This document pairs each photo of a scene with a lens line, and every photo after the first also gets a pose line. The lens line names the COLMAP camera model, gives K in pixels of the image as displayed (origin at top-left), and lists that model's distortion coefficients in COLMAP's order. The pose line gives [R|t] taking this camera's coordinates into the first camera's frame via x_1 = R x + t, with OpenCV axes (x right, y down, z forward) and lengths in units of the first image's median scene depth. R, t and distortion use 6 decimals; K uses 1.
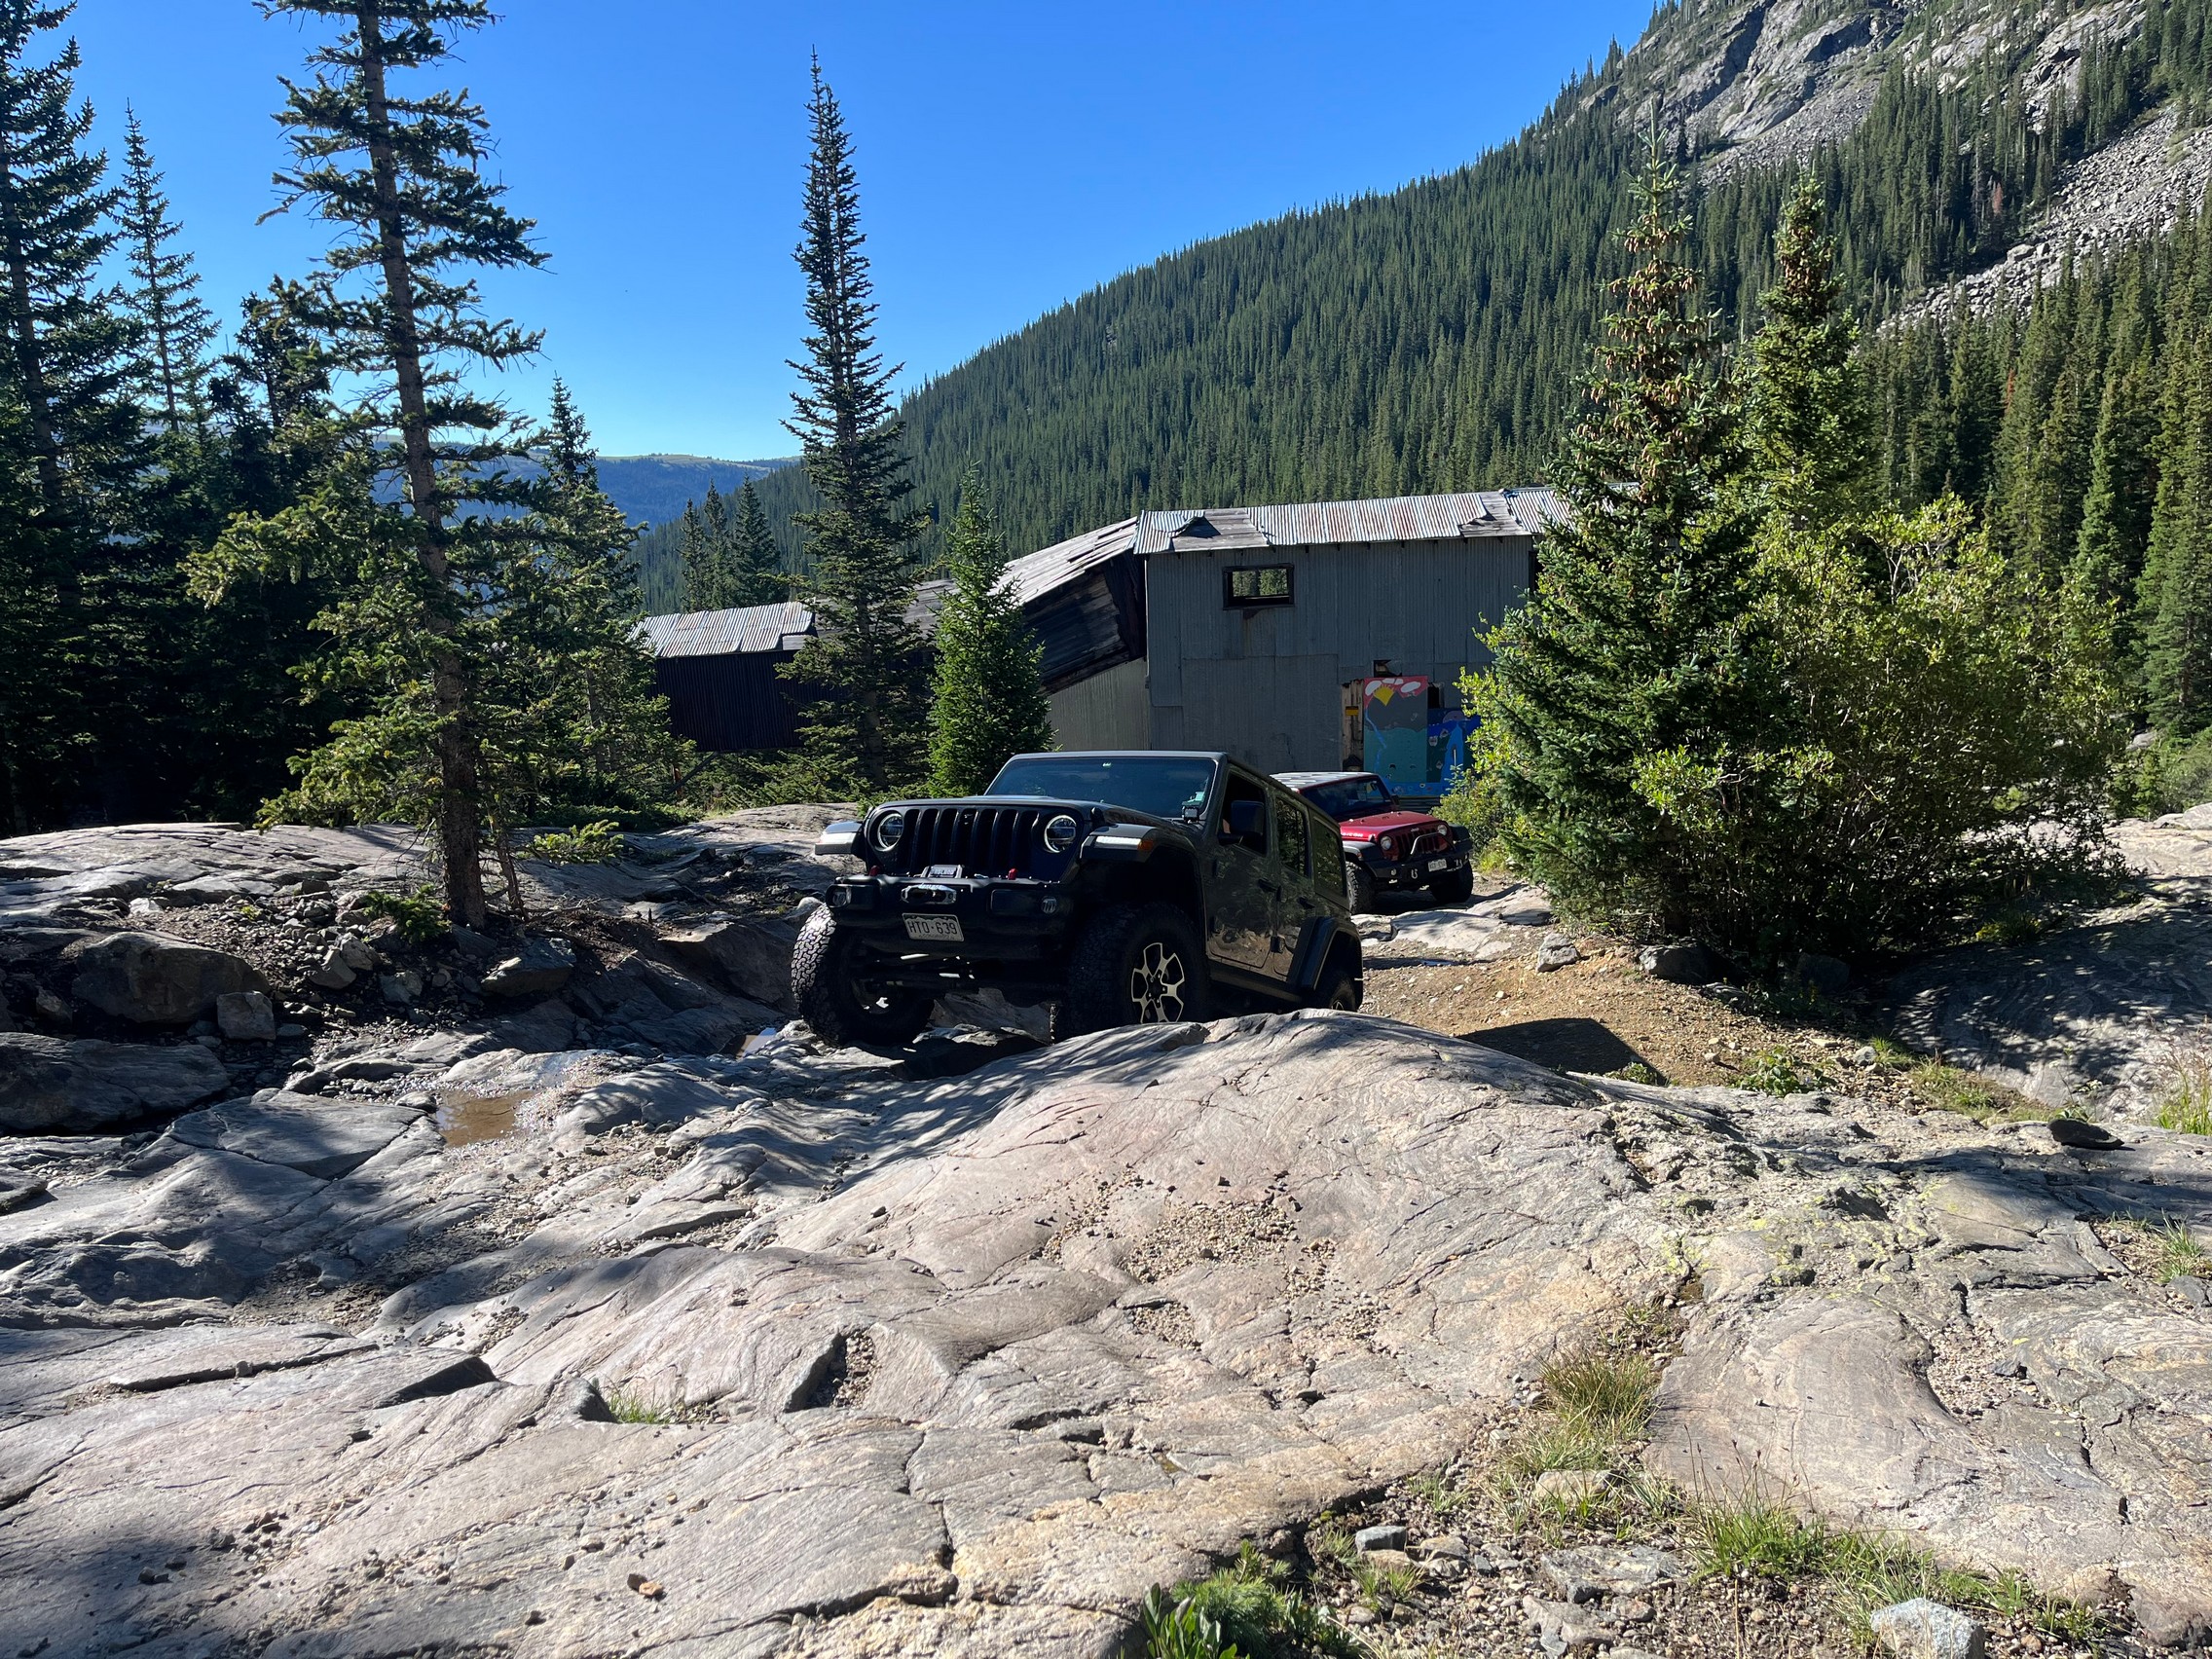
lens RADIAL K [[1658.8, 0, 1089.7], [0, 1658.8, 826.5], [0, 0, 1]] dist [0.036769, -0.057741]
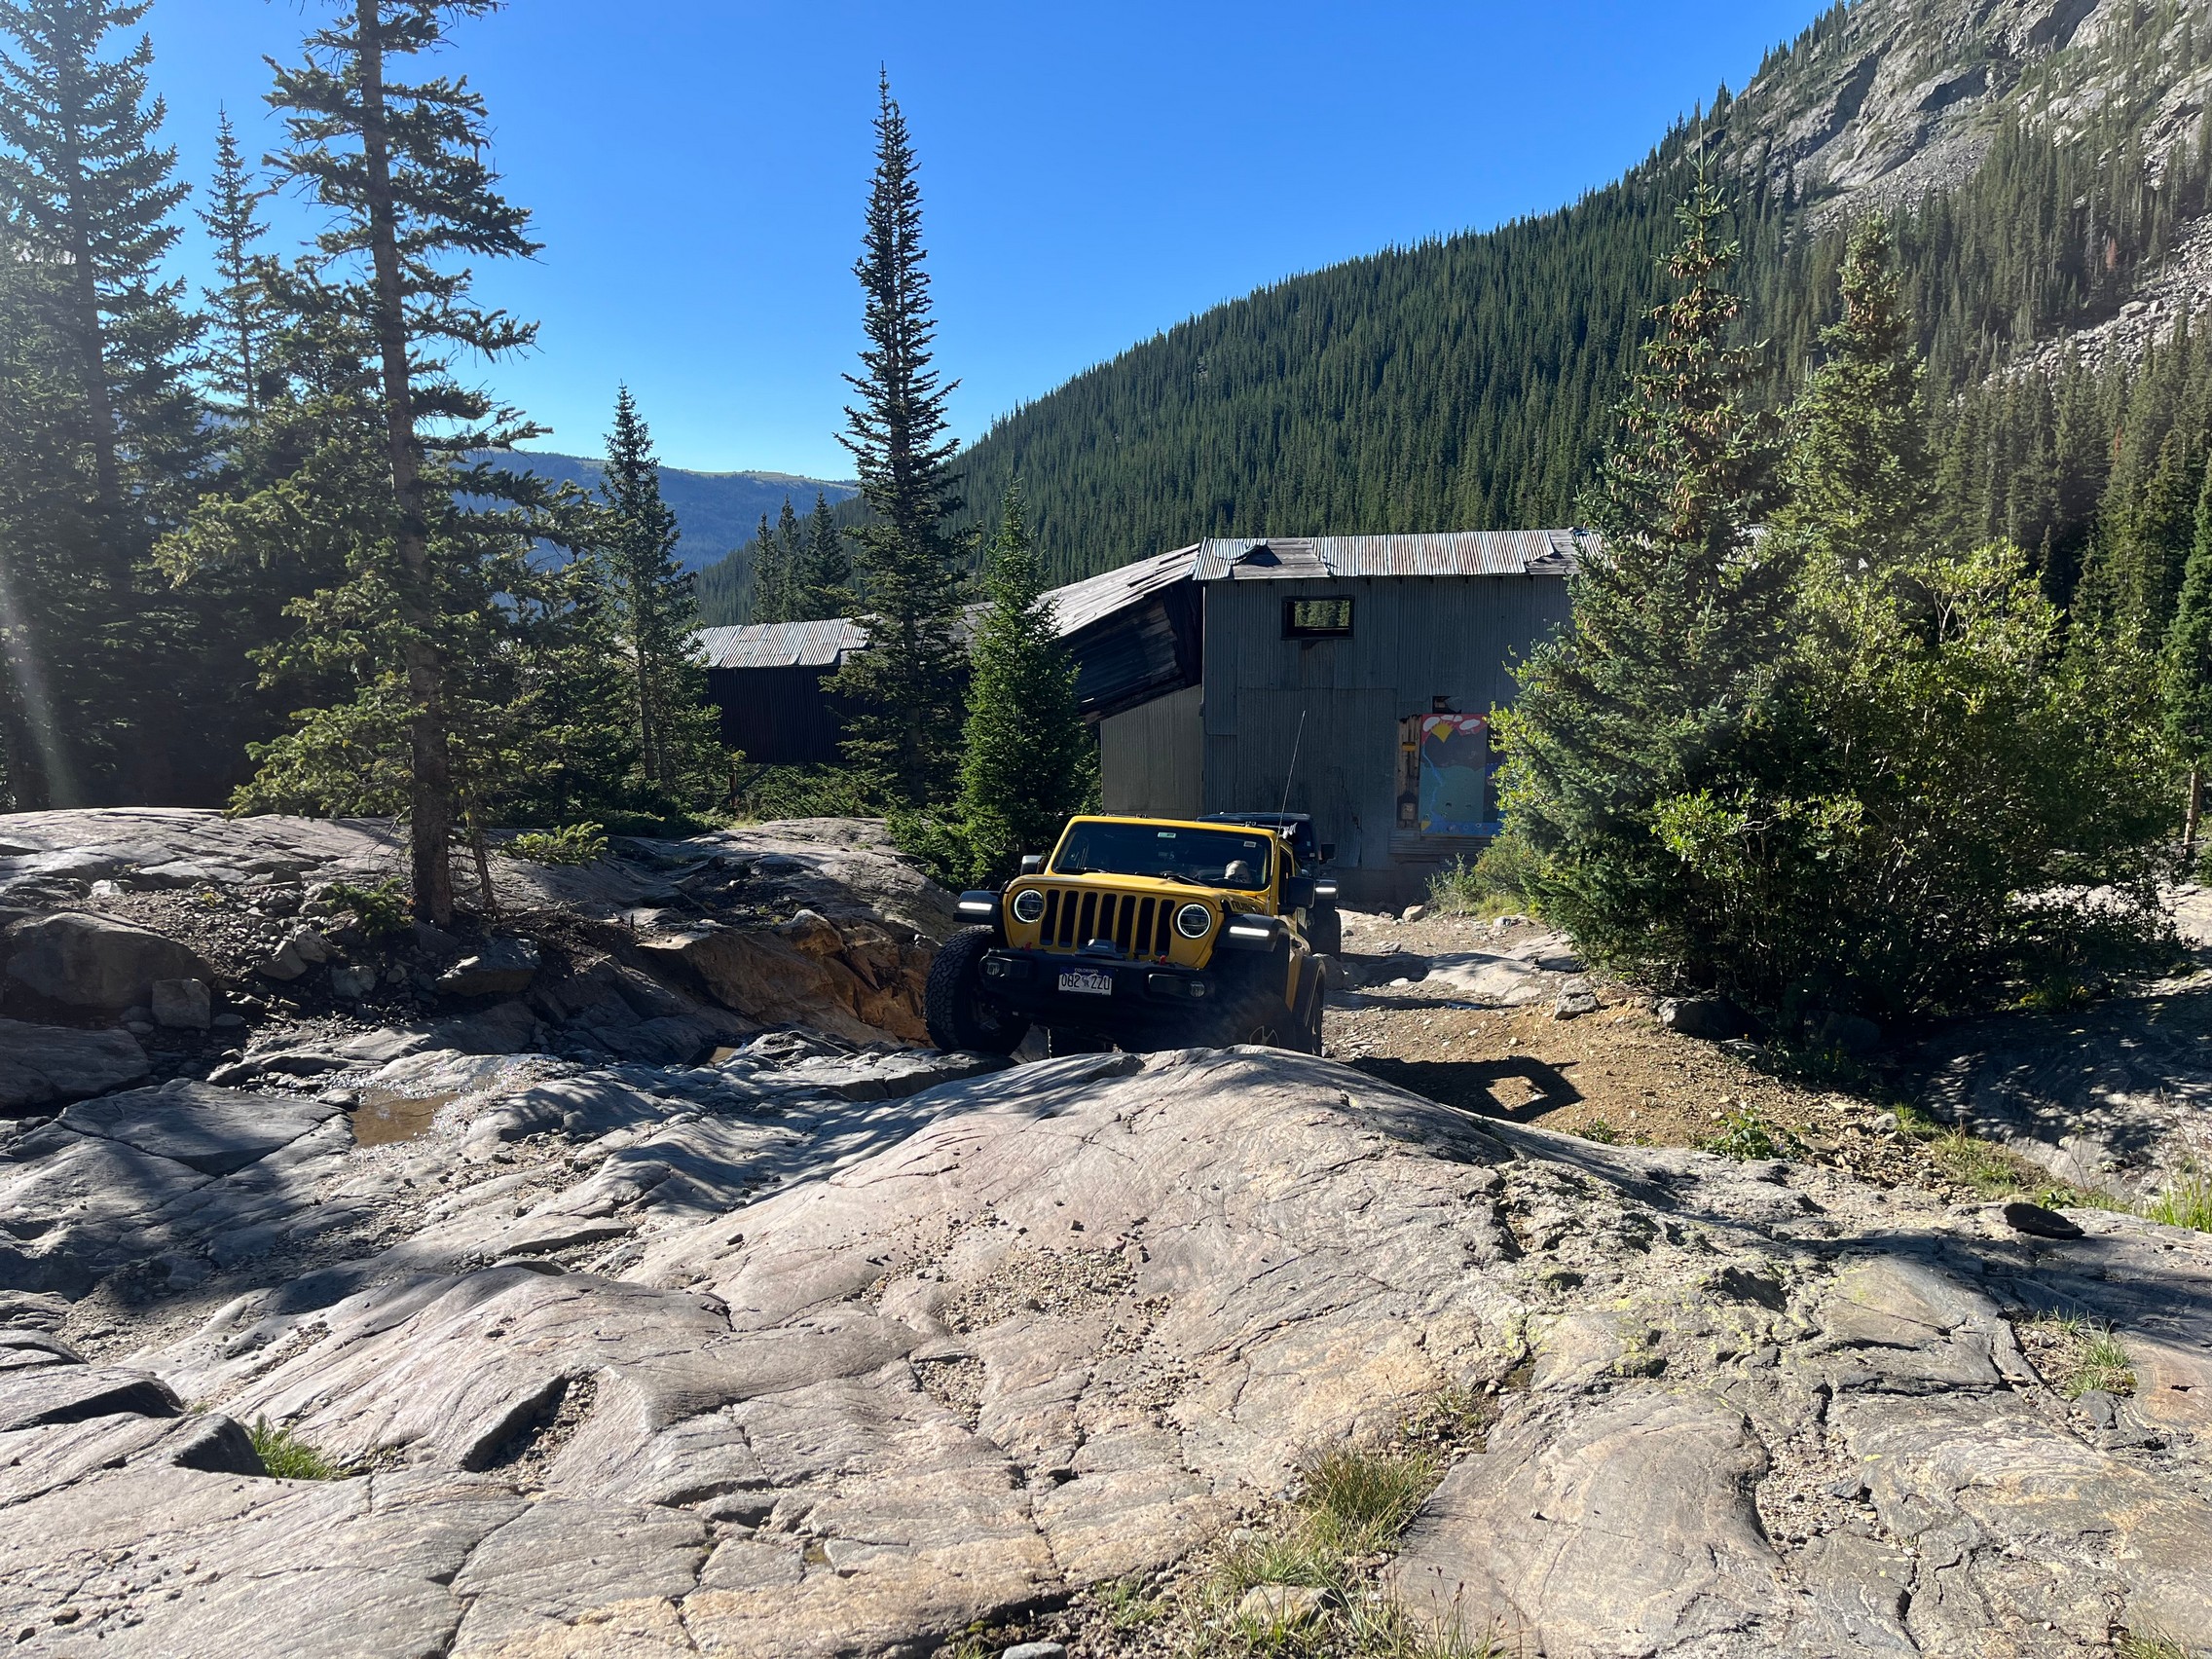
lens RADIAL K [[1658.8, 0, 1091.9], [0, 1658.8, 831.5], [0, 0, 1]] dist [0.036769, -0.057741]
pose [[0.998290, 0.040111, -0.042533, 0.045459], [-0.040677, 0.999094, -0.012525, 0.002066], [0.041992, 0.014234, 0.999017, 0.027200]]
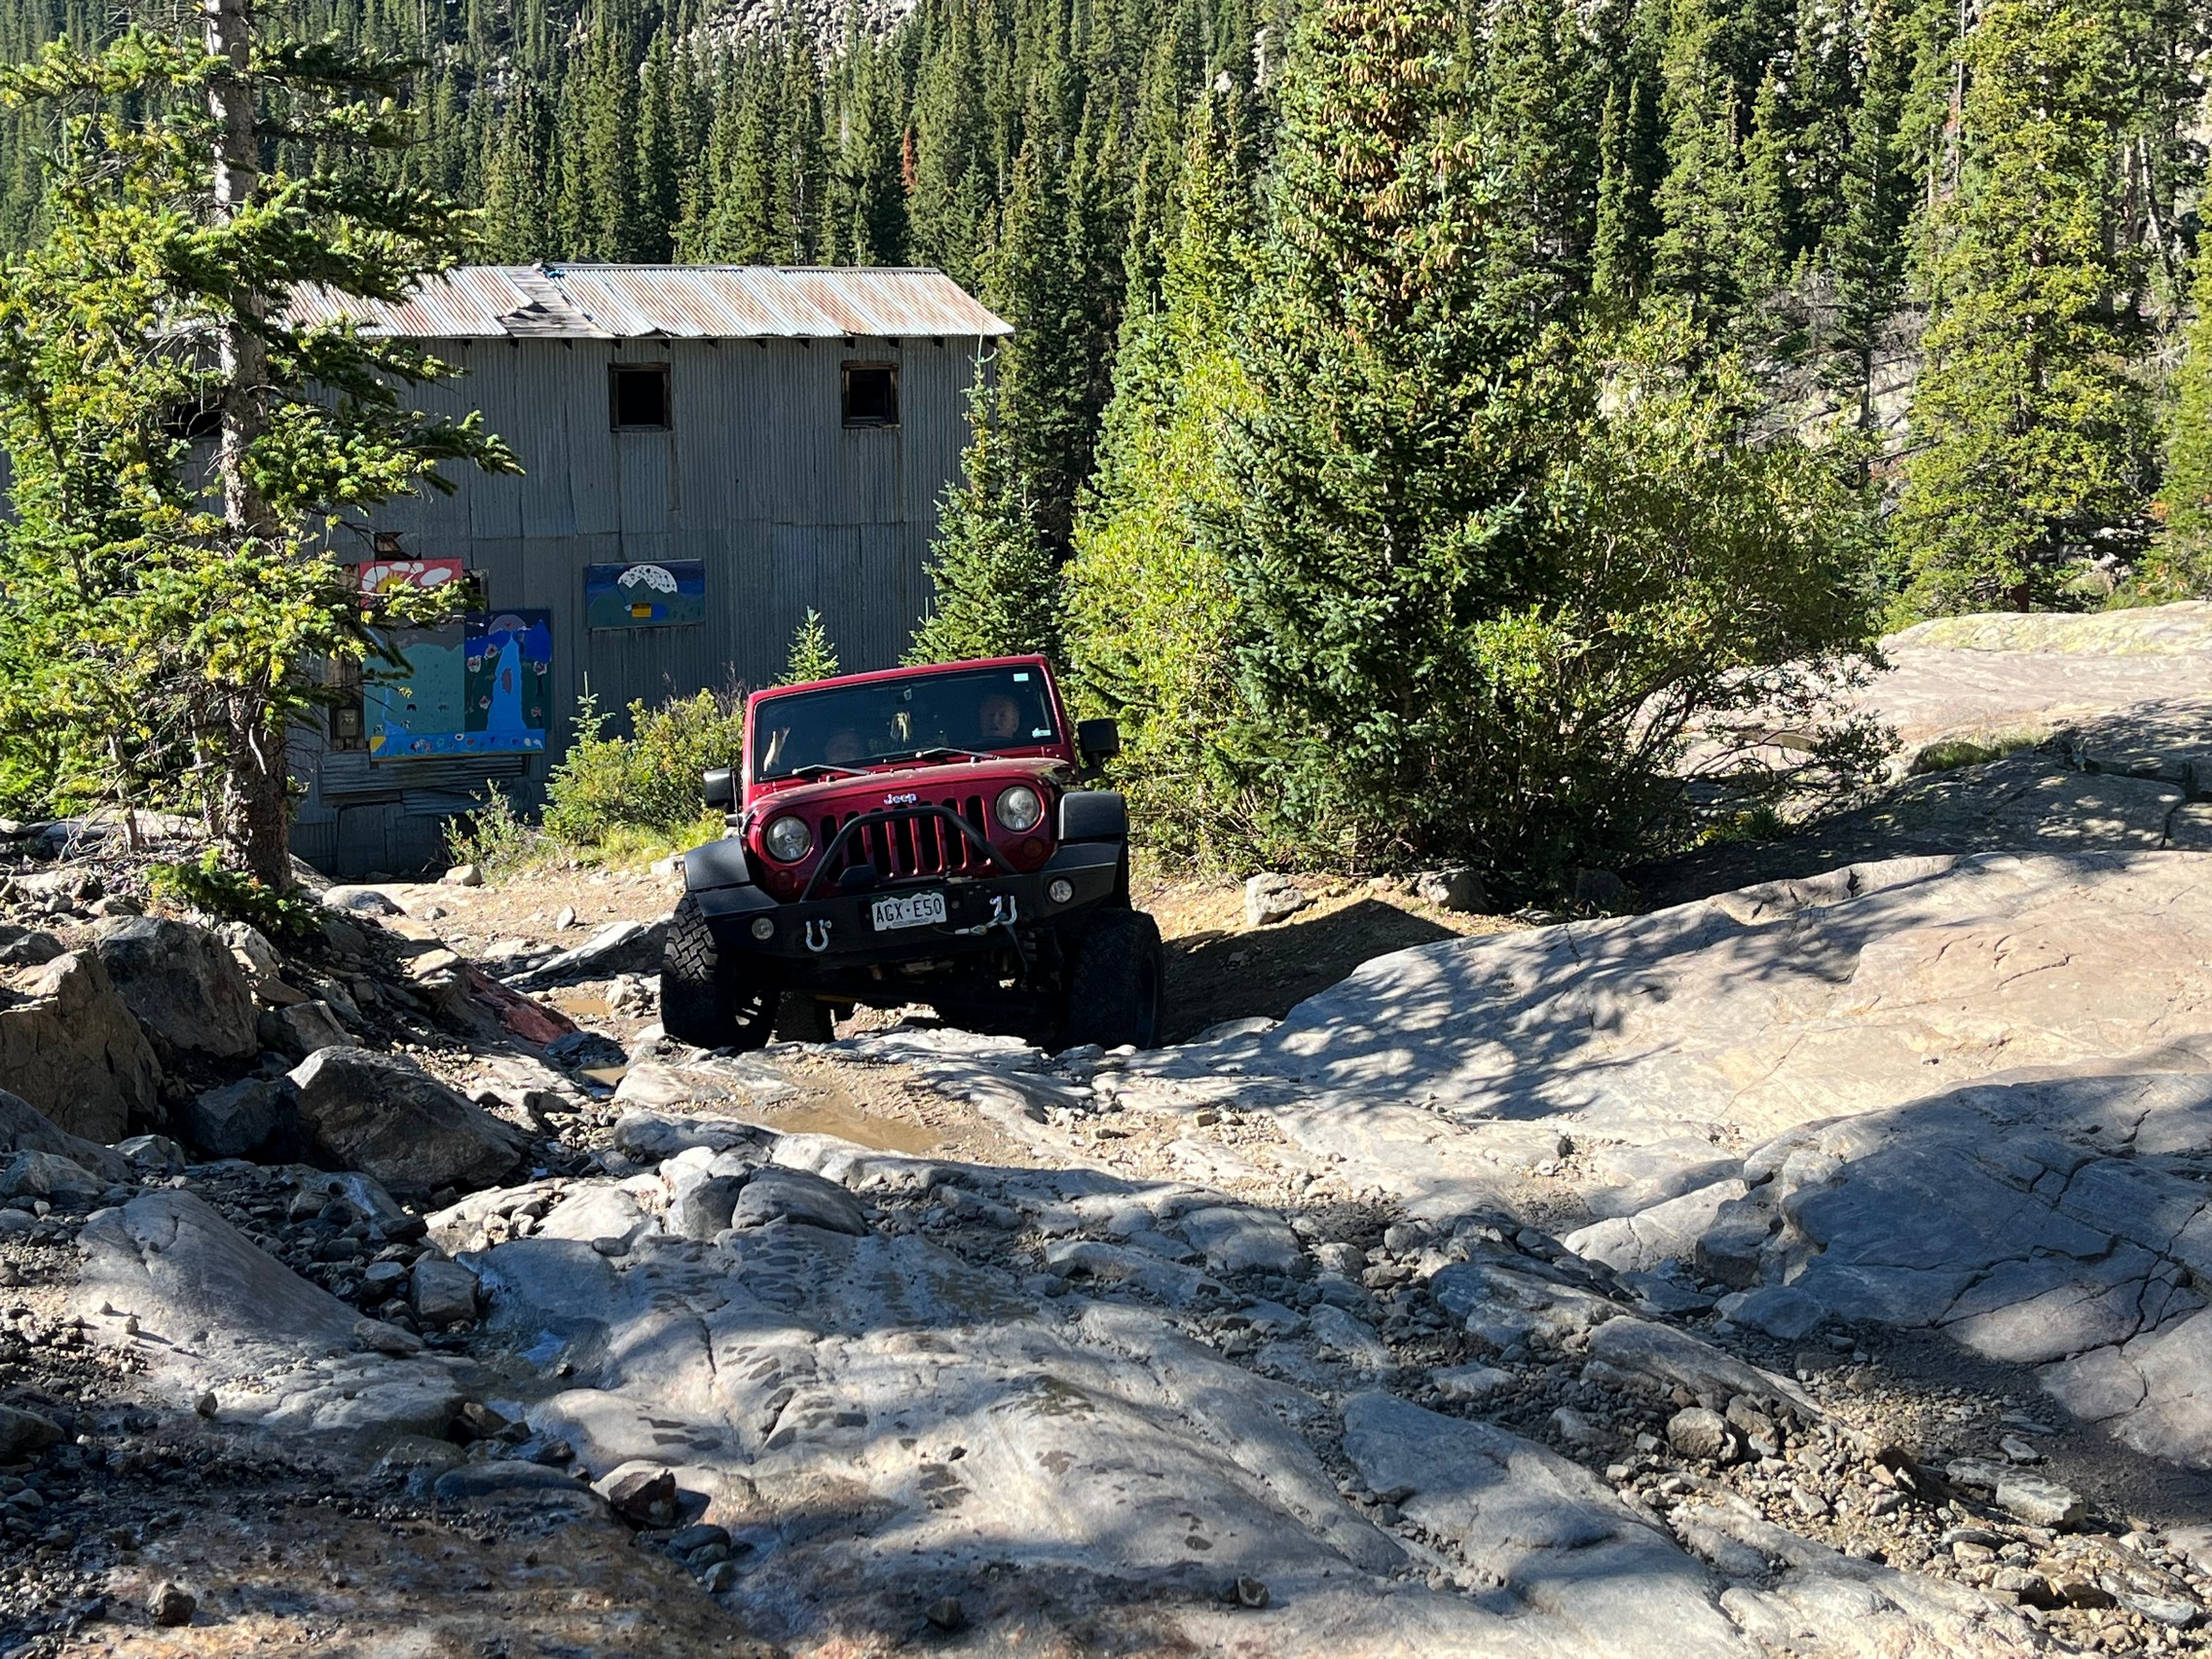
lens RADIAL K [[2824.4, 0, 1105.7], [0, 2824.4, 830.2], [0, 0, 1]] dist [-0.046559, 0.000000]
pose [[0.831431, -0.053955, 0.553002, -0.573424], [0.055810, 0.998350, 0.013497, 0.029488], [-0.552818, 0.019641, 0.833070, -0.009099]]
